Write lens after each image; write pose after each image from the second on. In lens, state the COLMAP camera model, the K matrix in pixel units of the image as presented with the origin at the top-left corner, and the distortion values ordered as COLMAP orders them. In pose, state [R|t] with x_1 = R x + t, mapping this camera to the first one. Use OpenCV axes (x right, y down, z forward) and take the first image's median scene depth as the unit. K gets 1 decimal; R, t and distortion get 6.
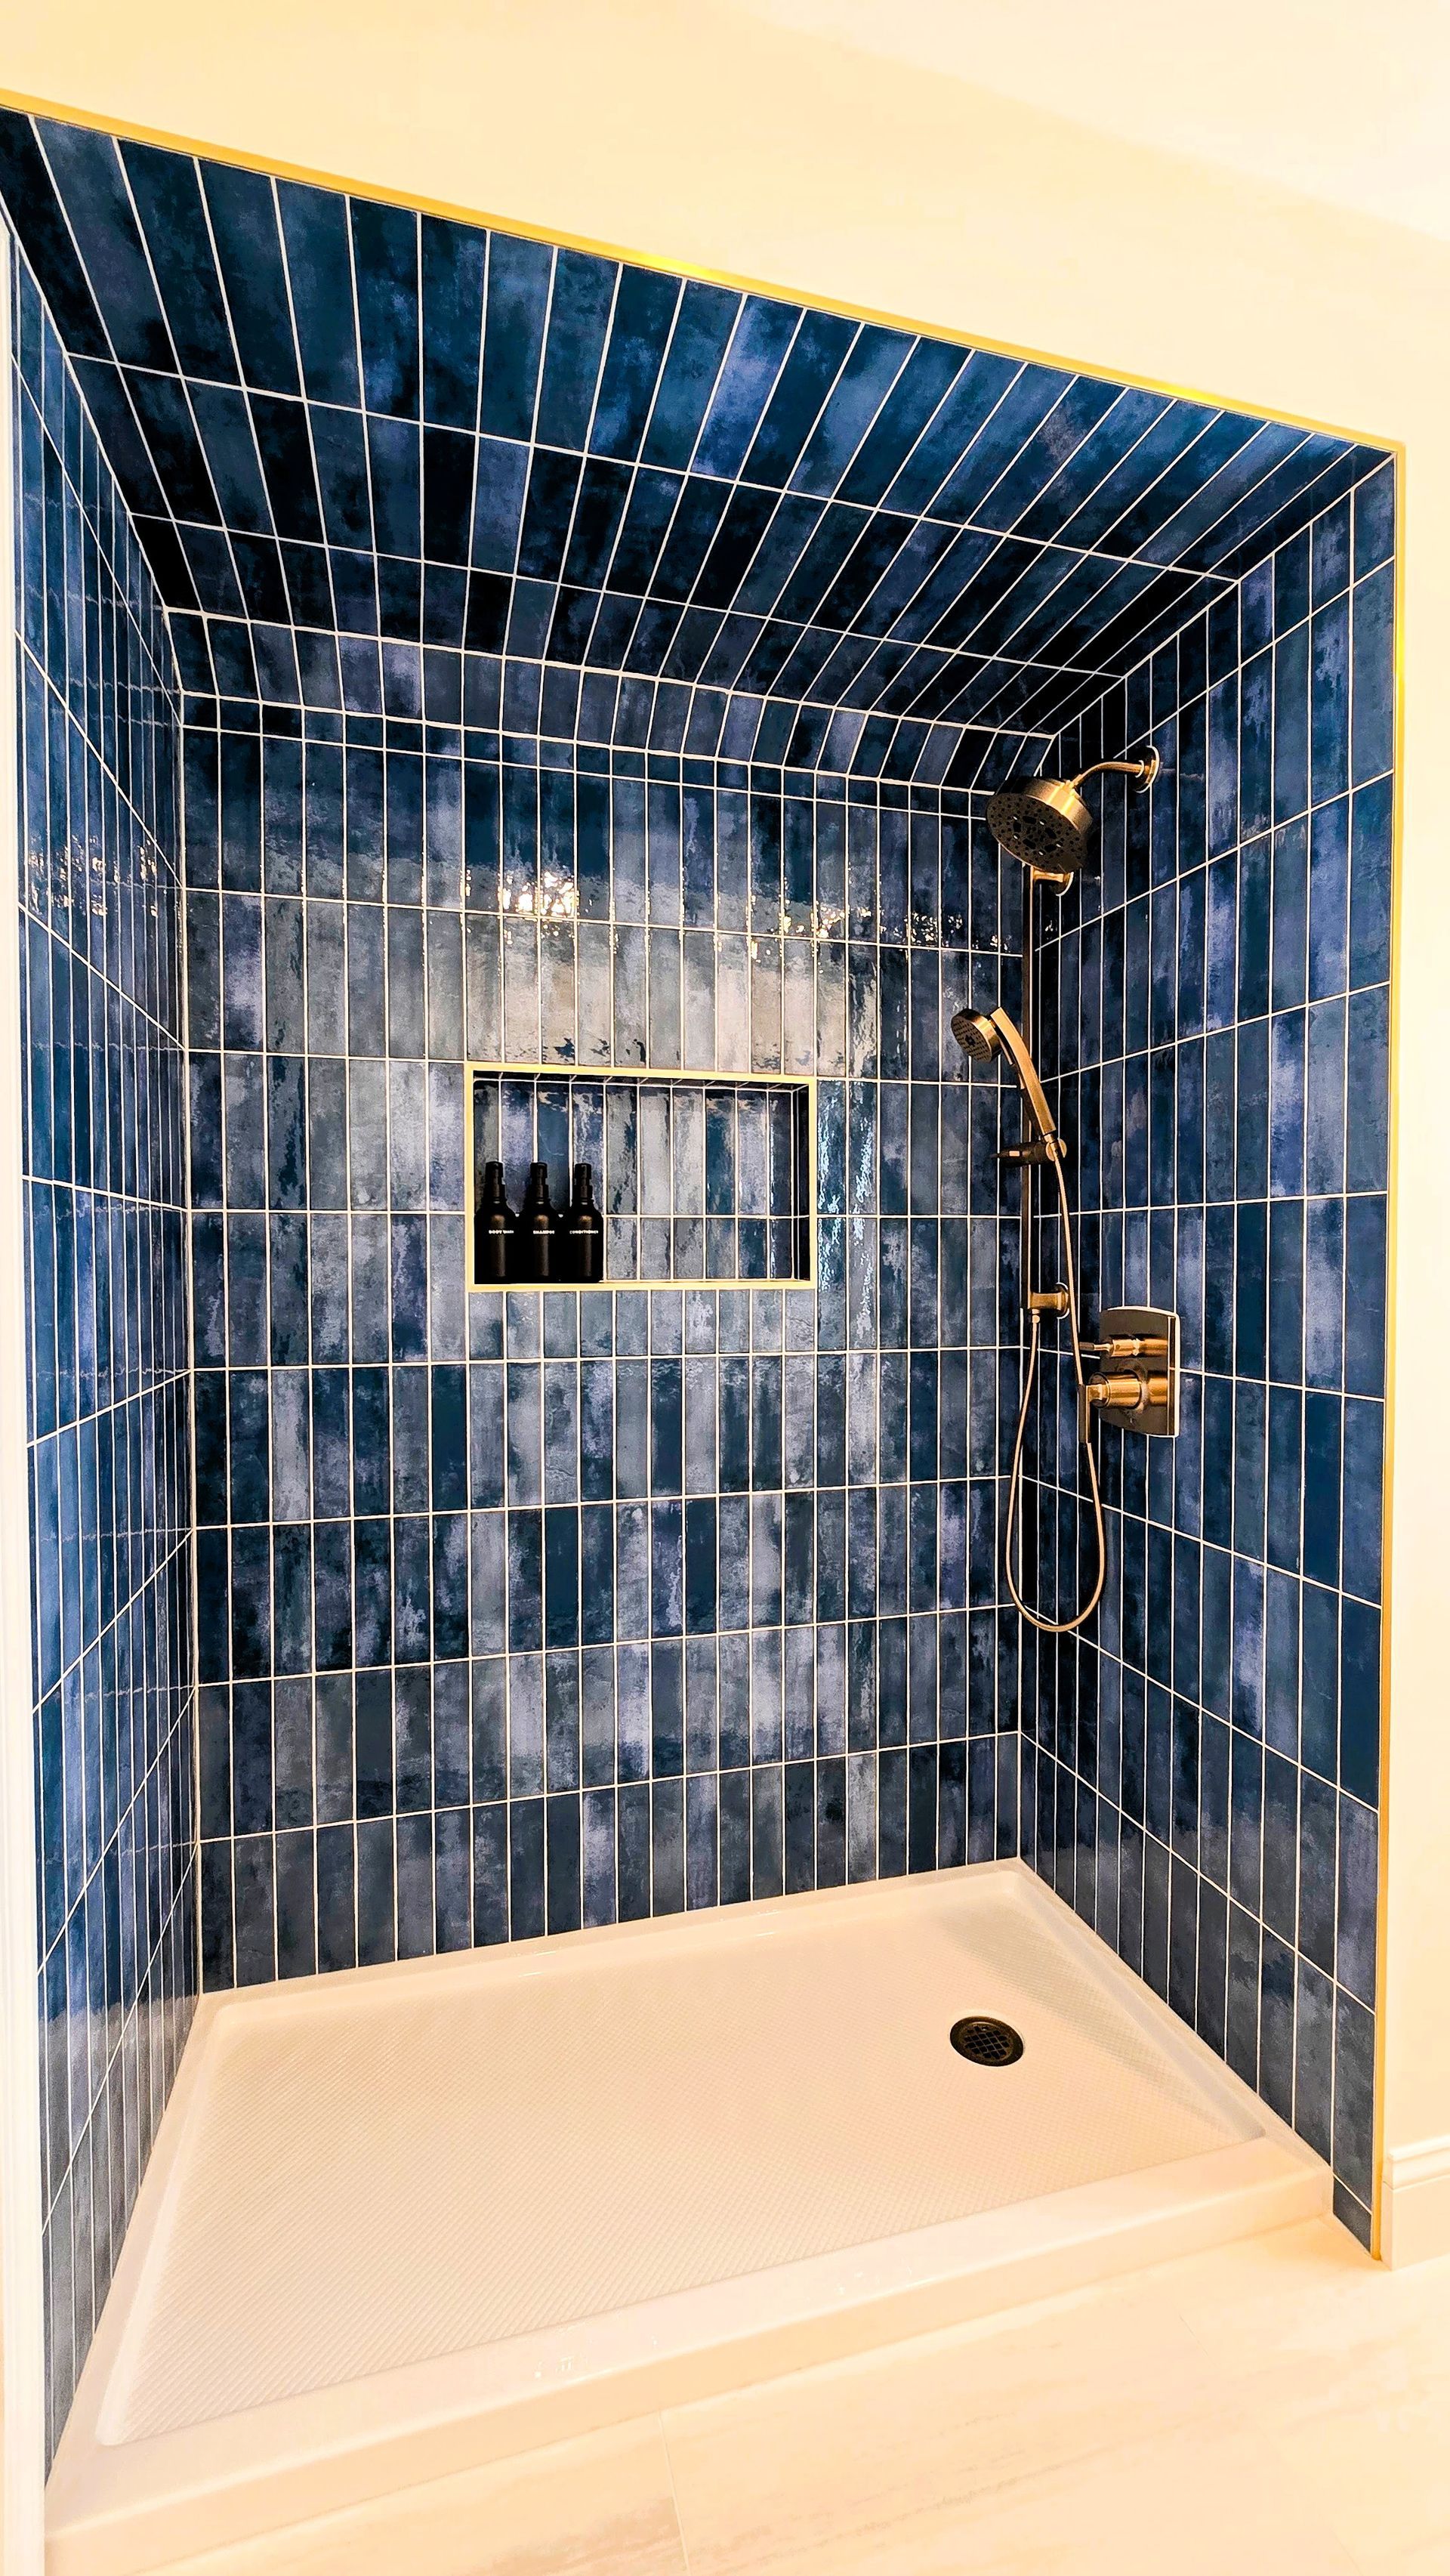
lens RADIAL K [[1053.4, 0, 721.0], [0, 1053.4, 1268.1], [0, 0, 1]] dist [-0.001694, -0.000218]
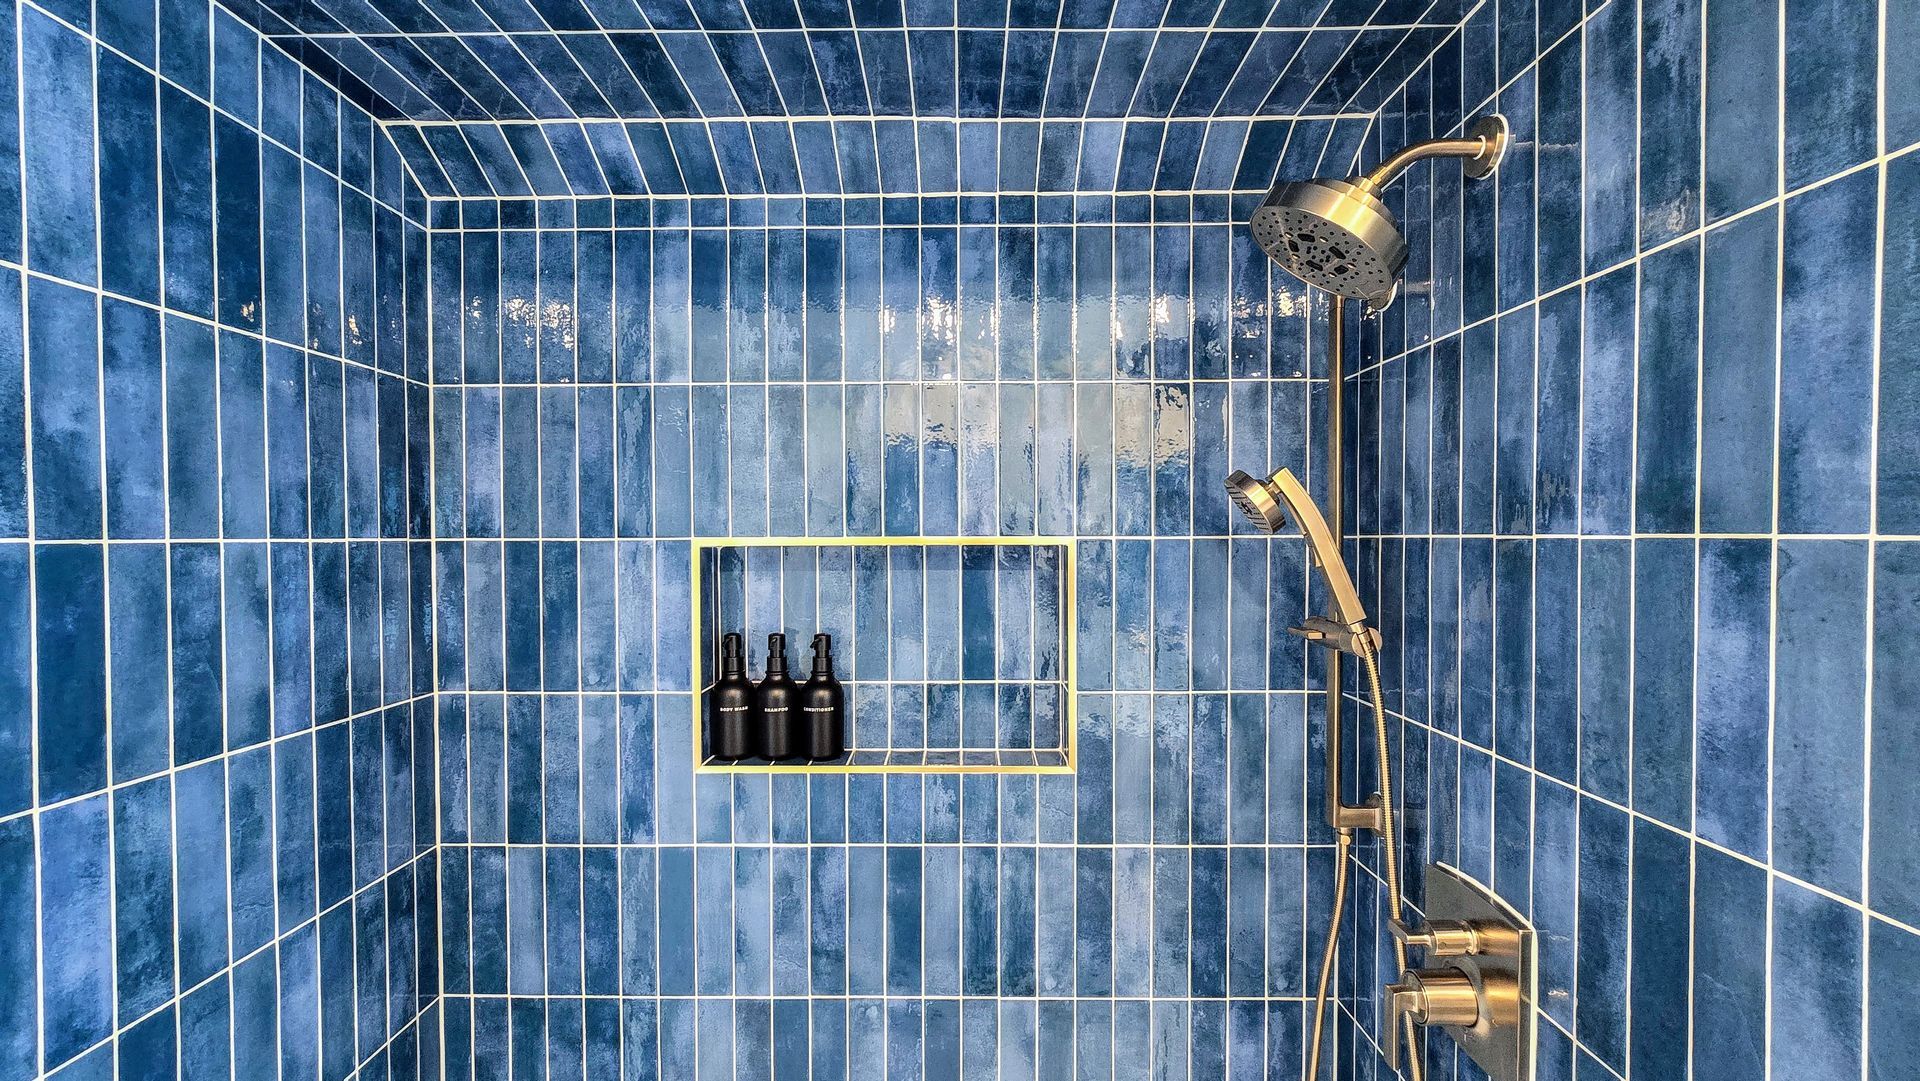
lens RADIAL K [[785.3, 0, 960.0], [0, 785.3, 540.5], [0, 0, 1]] dist [-0.001694, -0.000218]
pose [[0.961351, 0.003403, -0.275303, 0.194295], [-0.003917, 0.999991, -0.001320, -0.192628], [0.275296, 0.002348, 0.961357, 0.366902]]
